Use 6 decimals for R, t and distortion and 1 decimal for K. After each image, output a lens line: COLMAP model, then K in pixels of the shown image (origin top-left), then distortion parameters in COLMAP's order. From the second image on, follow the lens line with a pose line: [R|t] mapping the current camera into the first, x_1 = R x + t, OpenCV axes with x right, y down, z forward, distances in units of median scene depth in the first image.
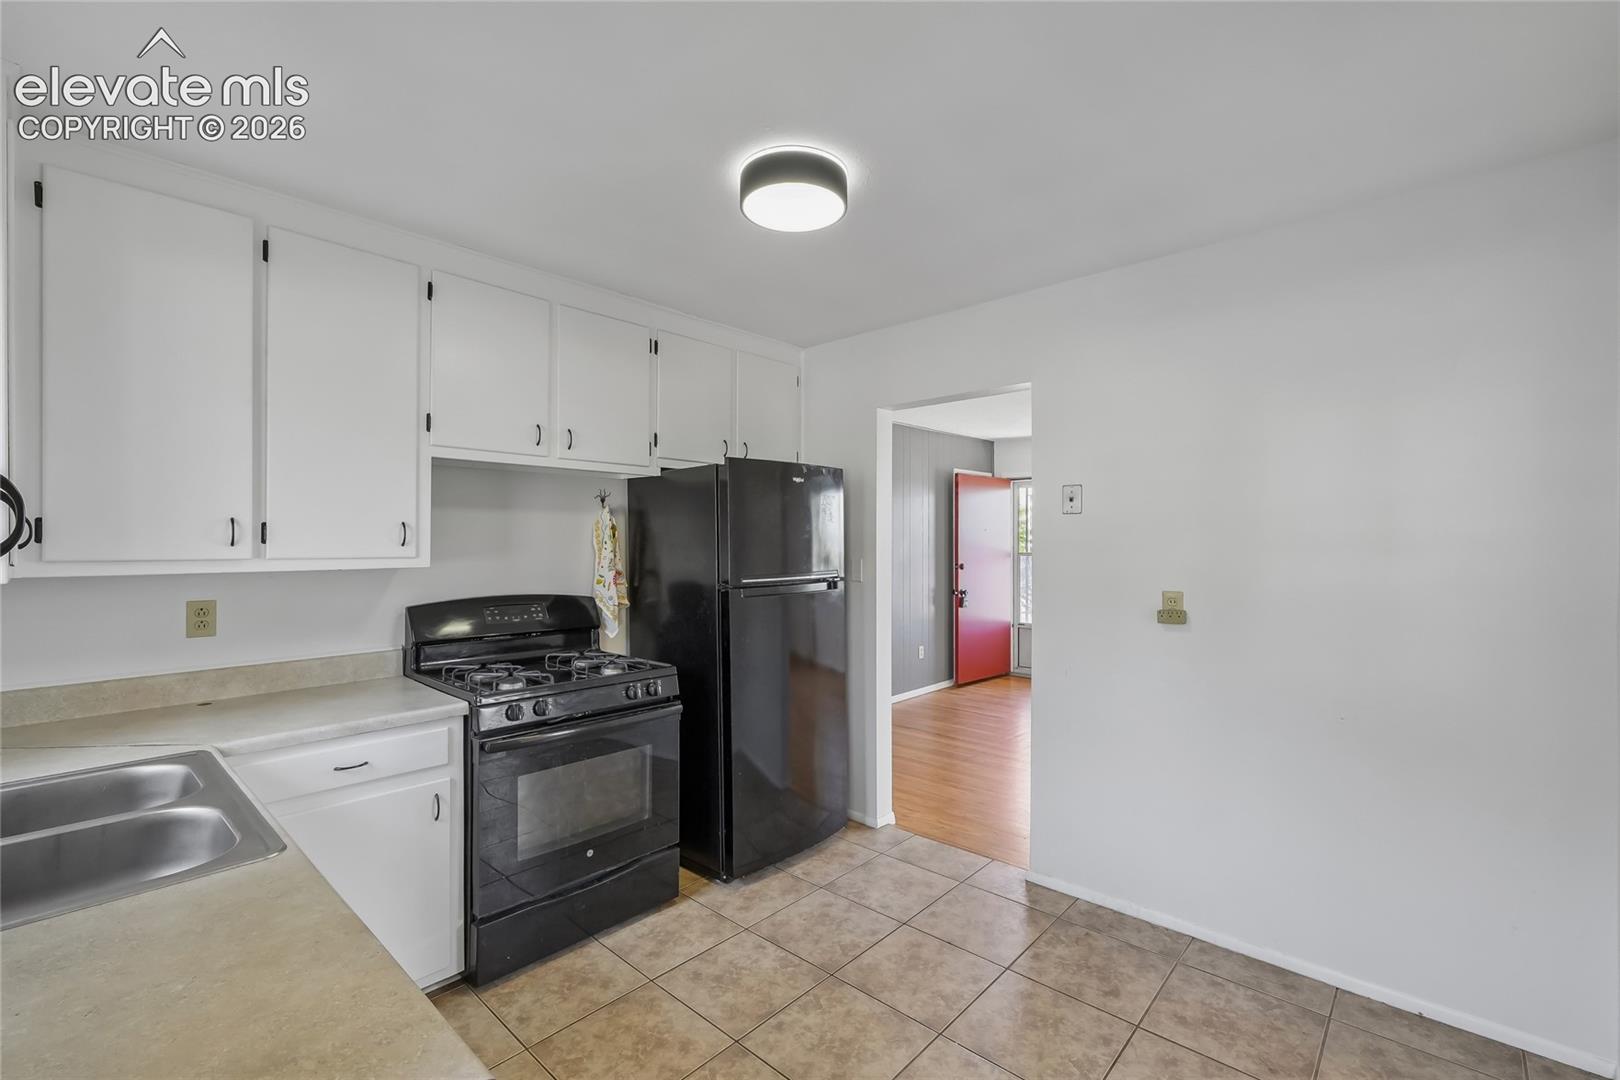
lens RADIAL K [[698.7, 0, 815.9], [0, 698.7, 542.4], [0, 0, 1]] dist [-0.001052, 0.000429]
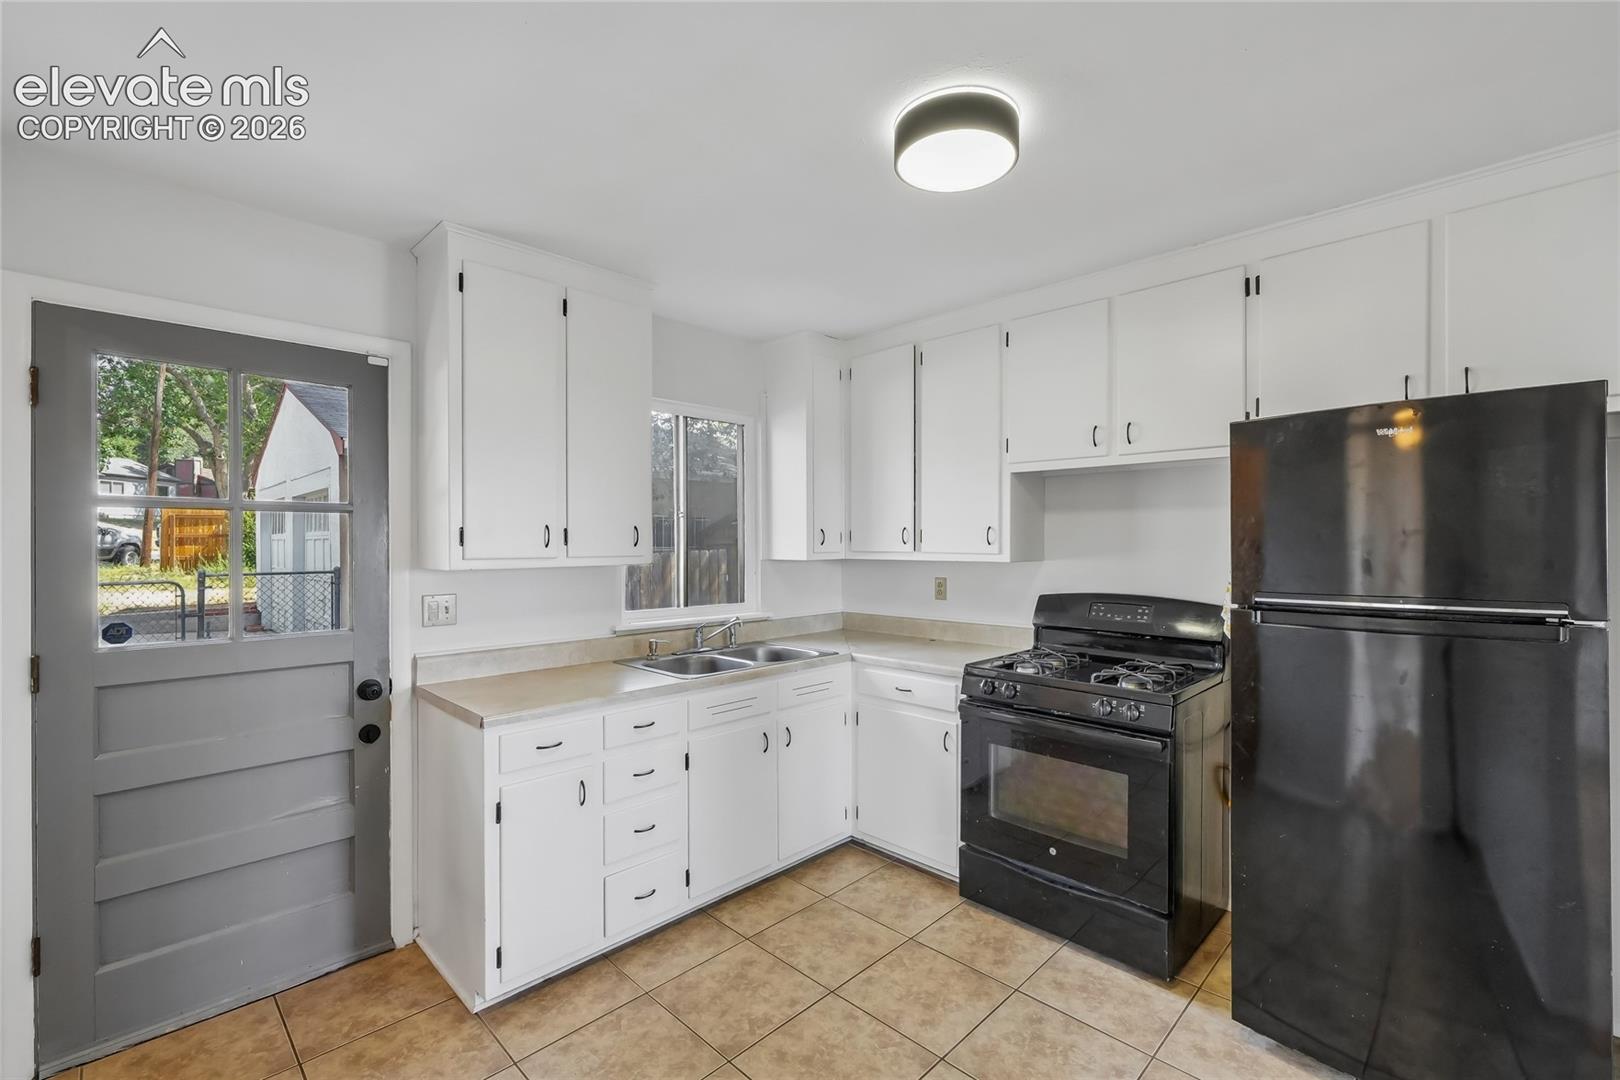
lens RADIAL K [[698.7, 0, 815.9], [0, 698.7, 542.4], [0, 0, 1]] dist [-0.001052, 0.000429]
pose [[-0.034777, 0.001245, -0.999394, 0.692604], [0.001081, 0.999999, 0.001209, -0.001360], [0.999395, -0.001038, -0.034778, 0.694120]]
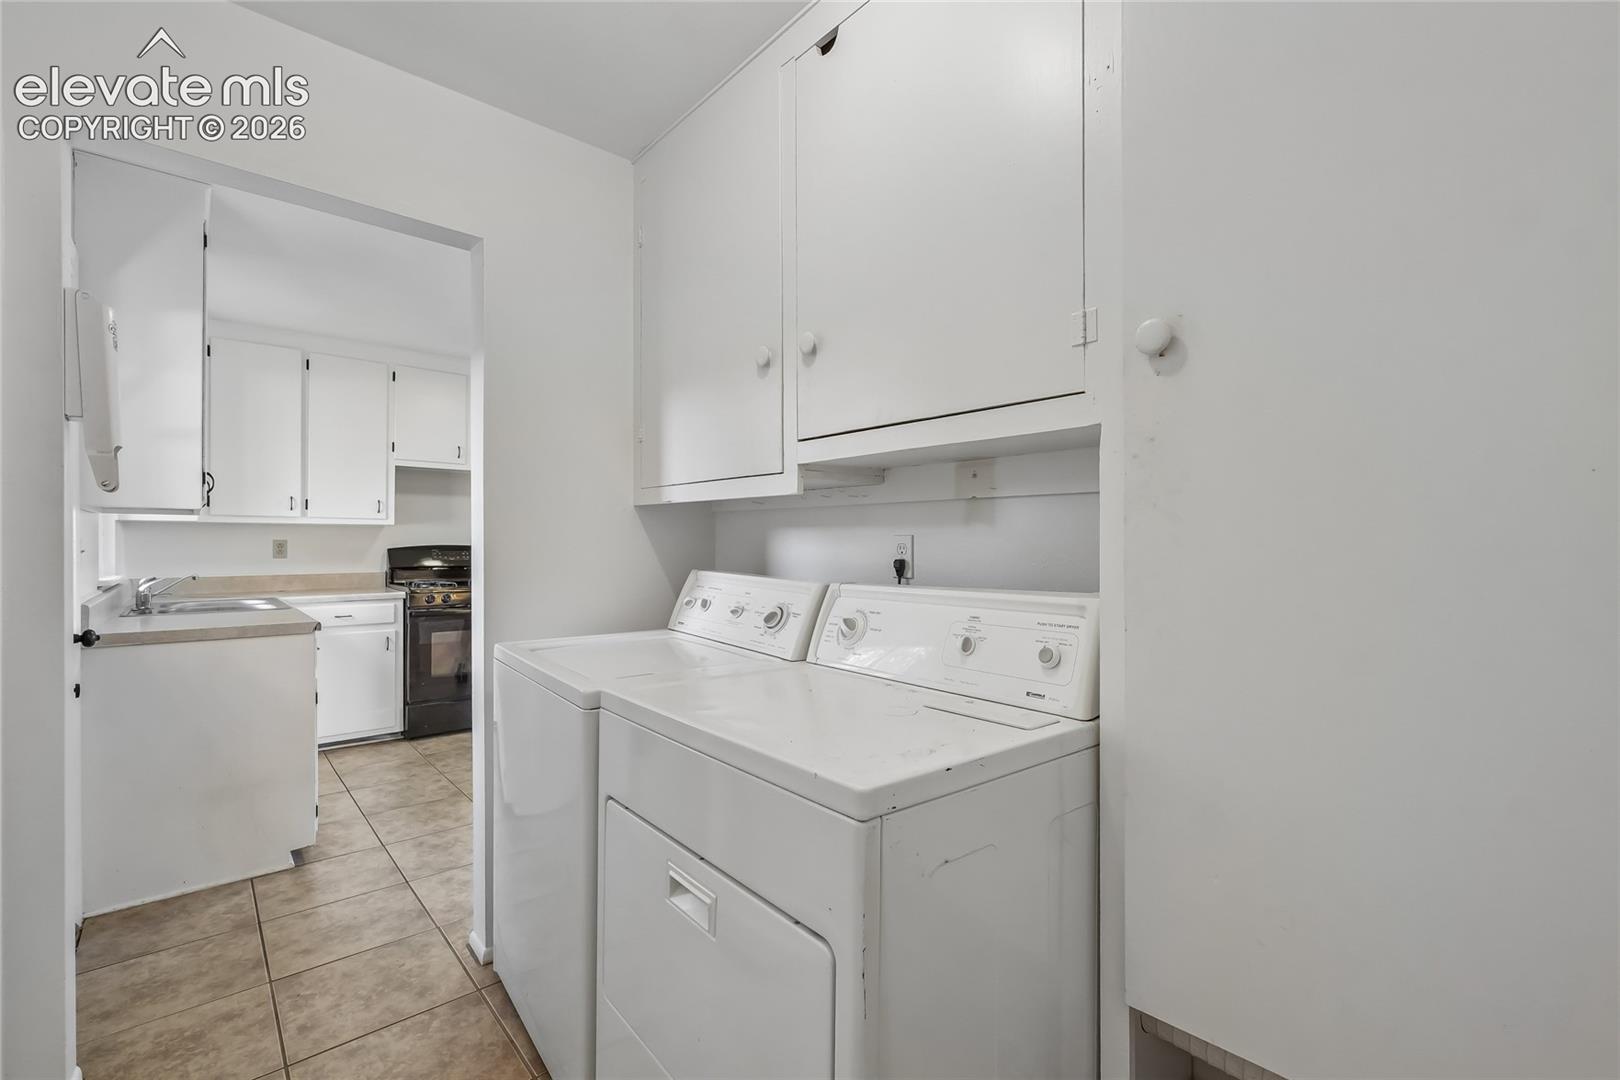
lens RADIAL K [[698.7, 0, 815.9], [0, 698.7, 542.4], [0, 0, 1]] dist [-0.001052, 0.000429]
pose [[0.994079, 0.001376, -0.108648, 0.757926], [-0.001375, 0.999999, 0.000089, 0.080123], [0.108648, 0.000060, 0.994080, -0.719644]]
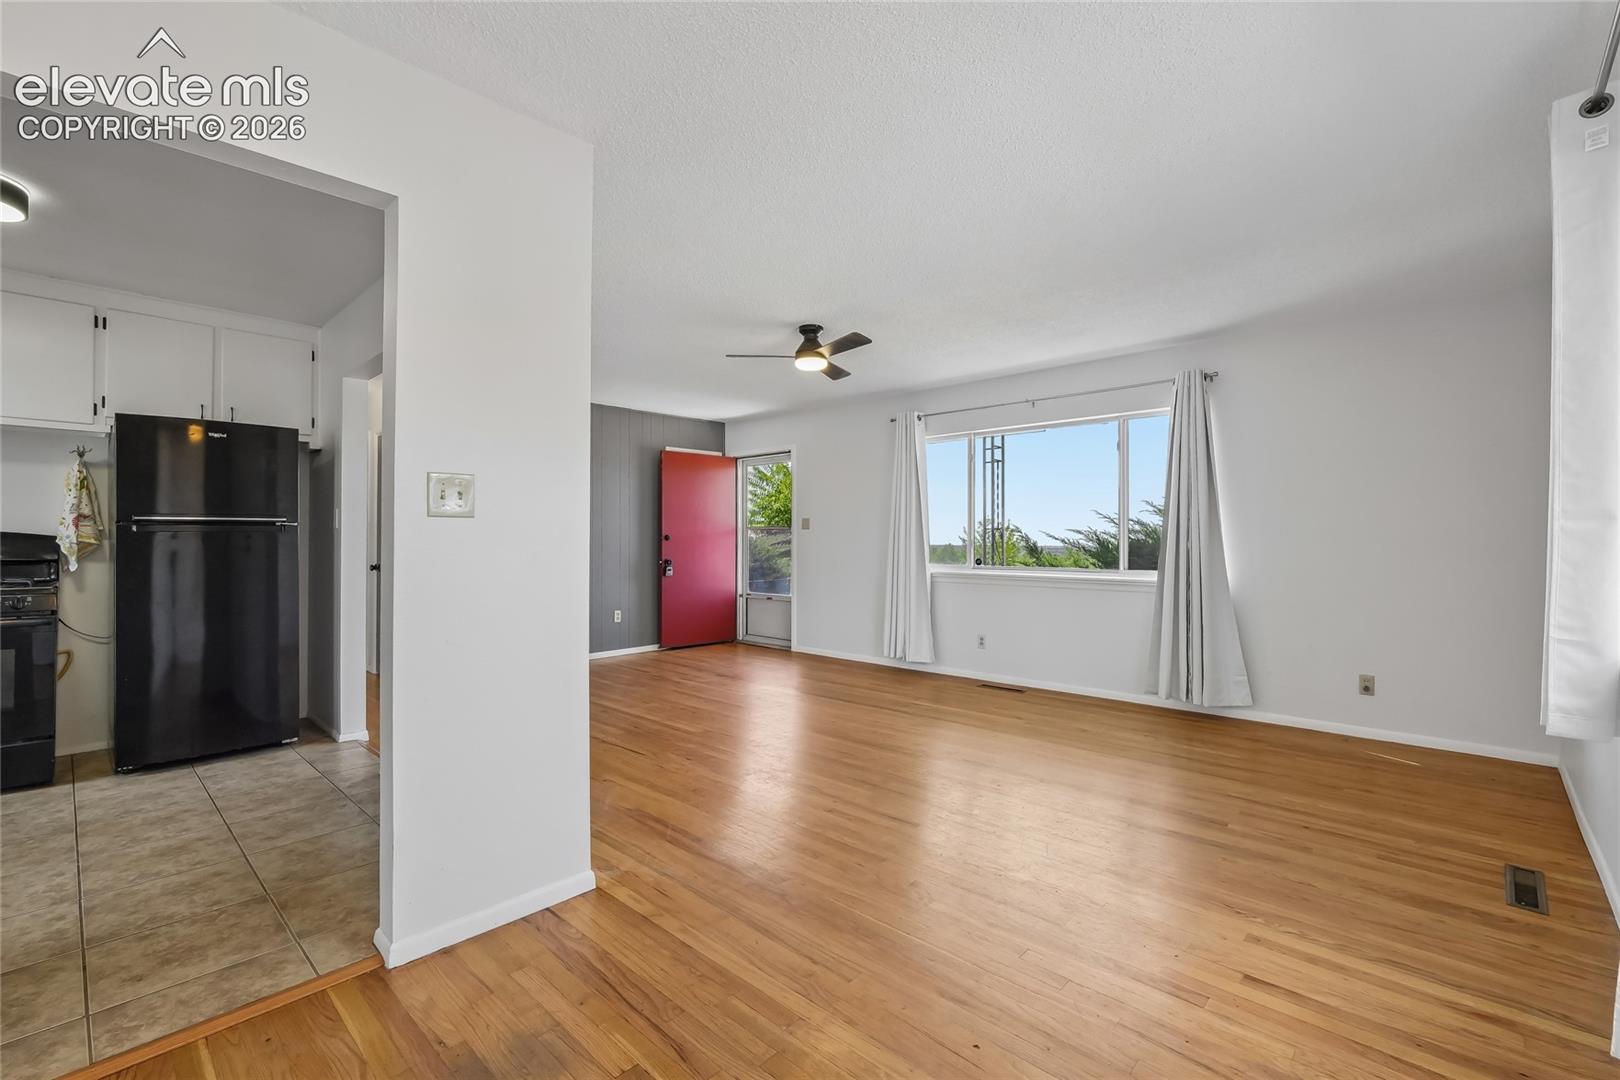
lens RADIAL K [[699.1, 0, 800.2], [0, 699.1, 532.2], [0, 0, 1]] dist [0.002267, 0.000423]
pose [[0.999915, 0.004000, -0.012378, 1.216373], [-0.004113, 0.999950, -0.009094, 0.100016], [0.012341, 0.009144, 0.999882, -0.205862]]
